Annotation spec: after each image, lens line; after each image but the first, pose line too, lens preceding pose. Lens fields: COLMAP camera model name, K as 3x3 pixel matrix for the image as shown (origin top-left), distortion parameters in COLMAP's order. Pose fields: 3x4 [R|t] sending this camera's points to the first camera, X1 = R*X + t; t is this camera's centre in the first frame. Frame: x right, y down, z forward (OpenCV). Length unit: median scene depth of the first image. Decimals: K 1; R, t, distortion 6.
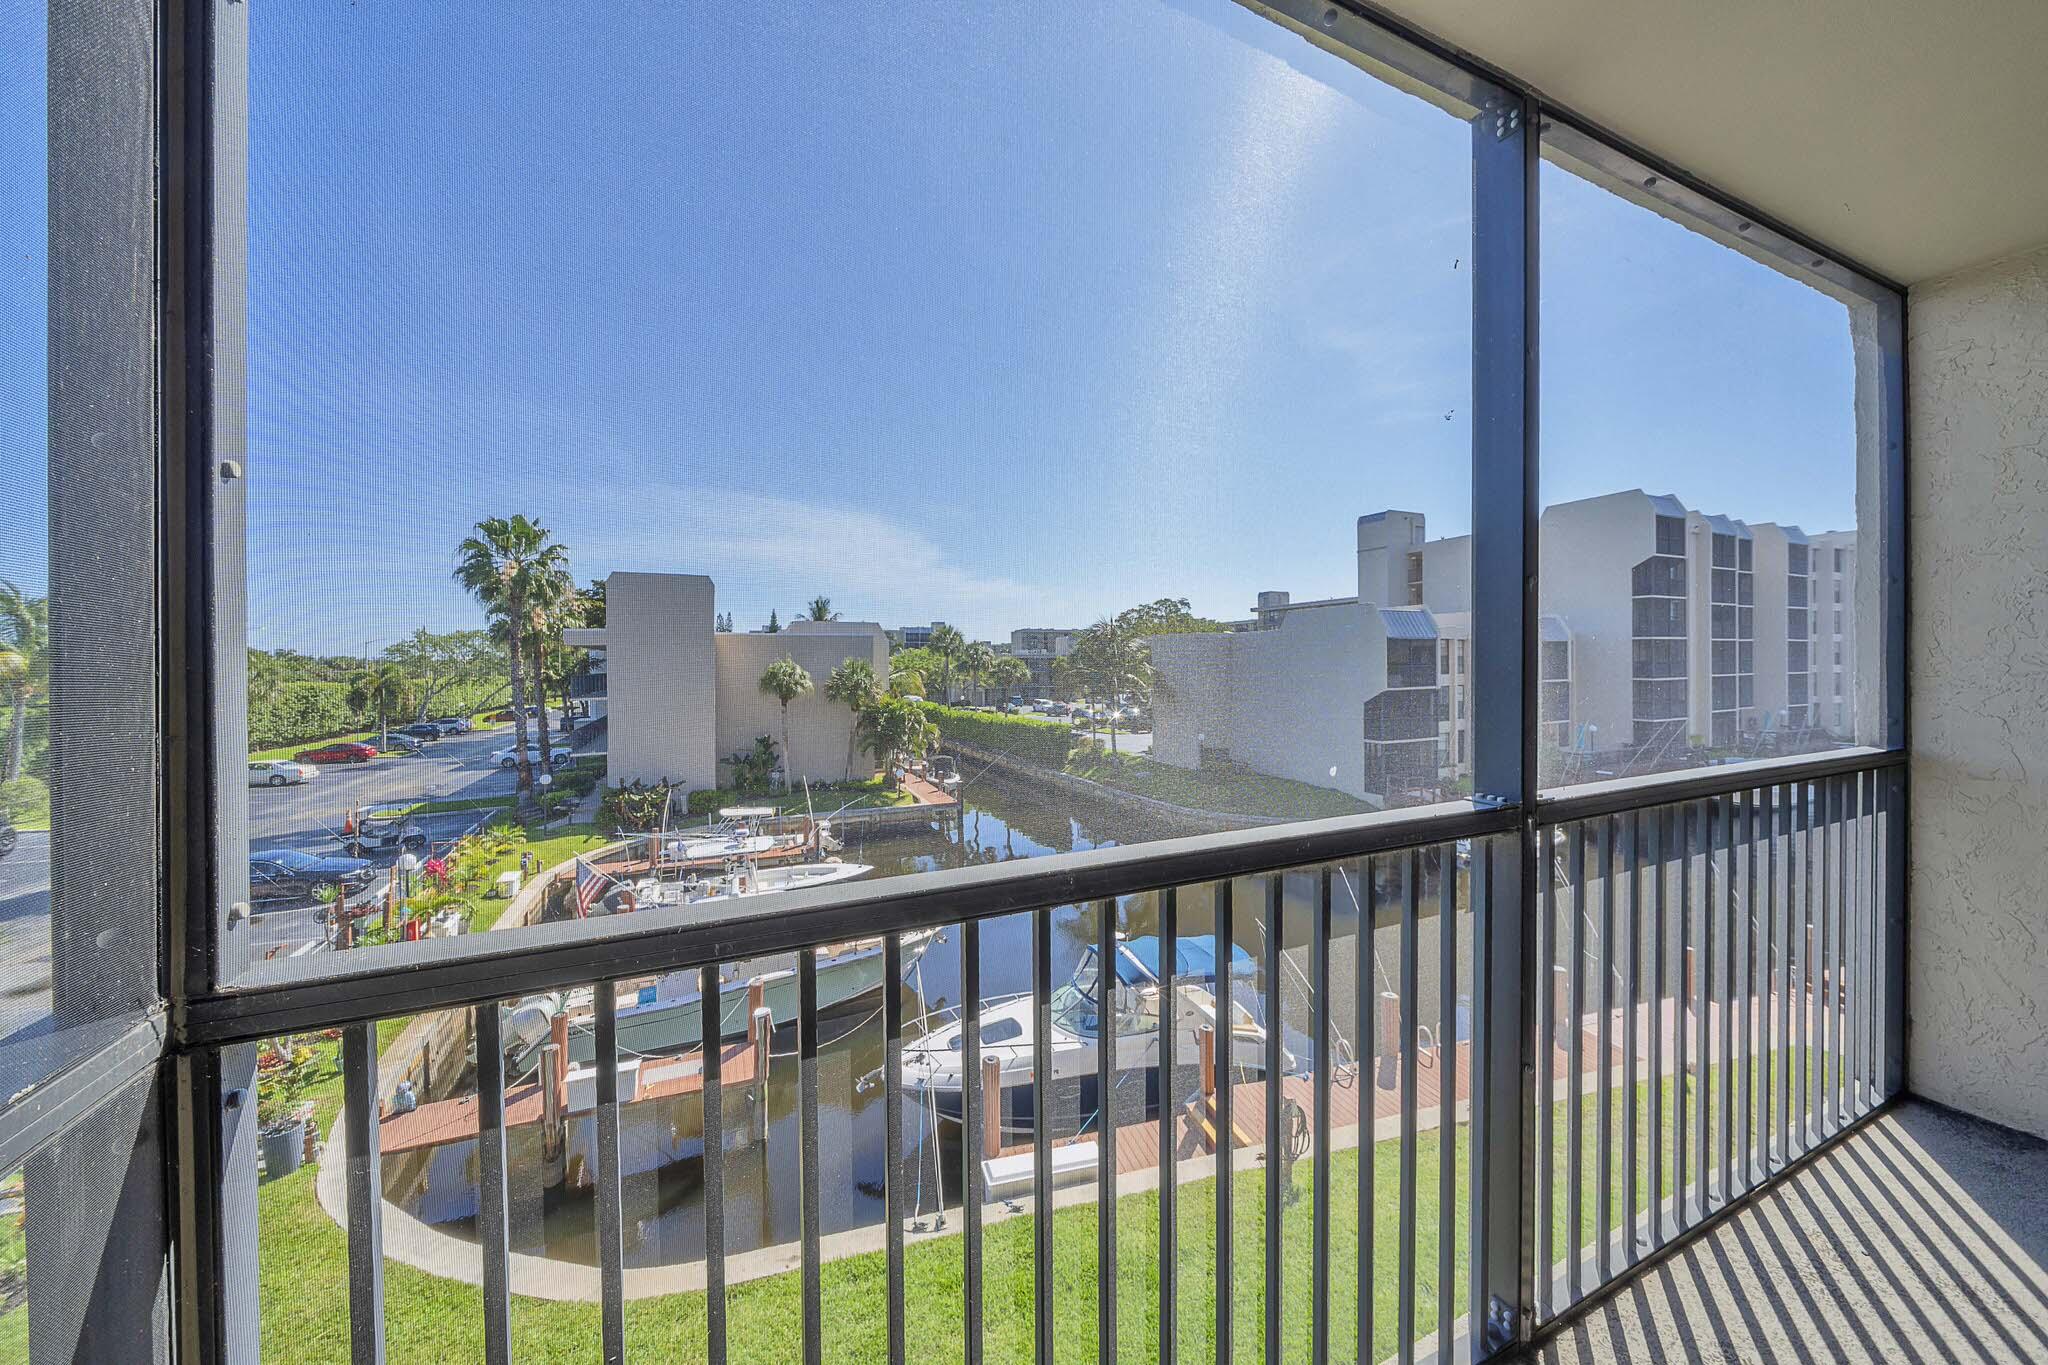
lens RADIAL K [[701.3, 0, 989.9], [0, 701.3, 672.1], [0, 0, 1]] dist [-0.012665, 0.000567]
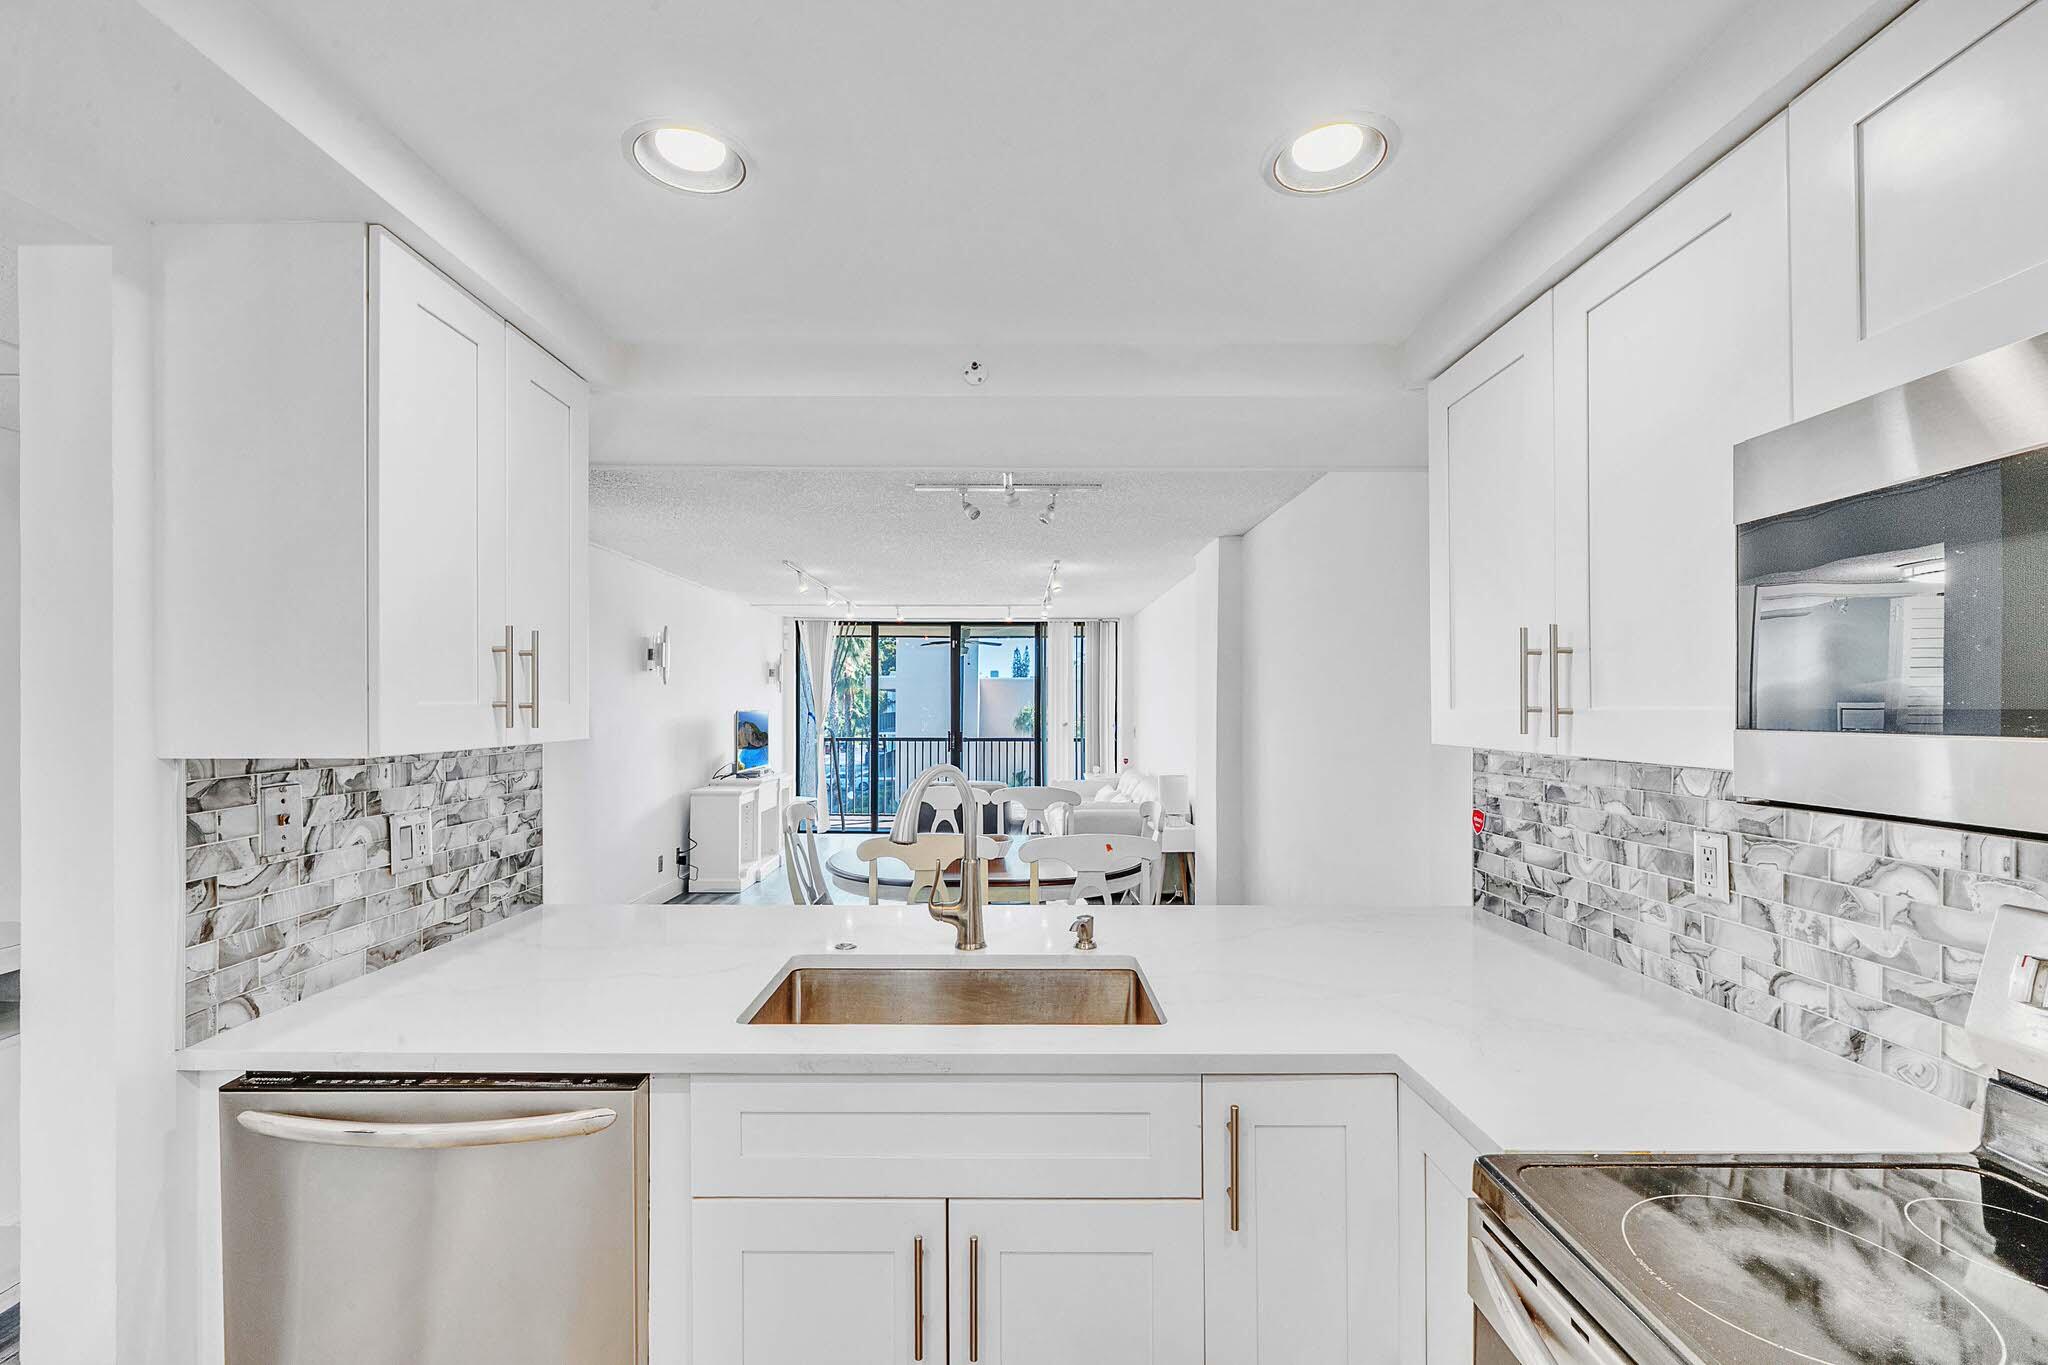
lens RADIAL K [[853.8, 0, 999.7], [0, 853.8, 709.6], [0, 0, 1]] dist [-0.004826, -0.000129]
pose [[0.920969, 0.010826, -0.389486, 0.185342], [-0.012197, 0.999925, -0.001049, -0.003767], [0.389445, 0.005717, 0.921032, -0.282486]]
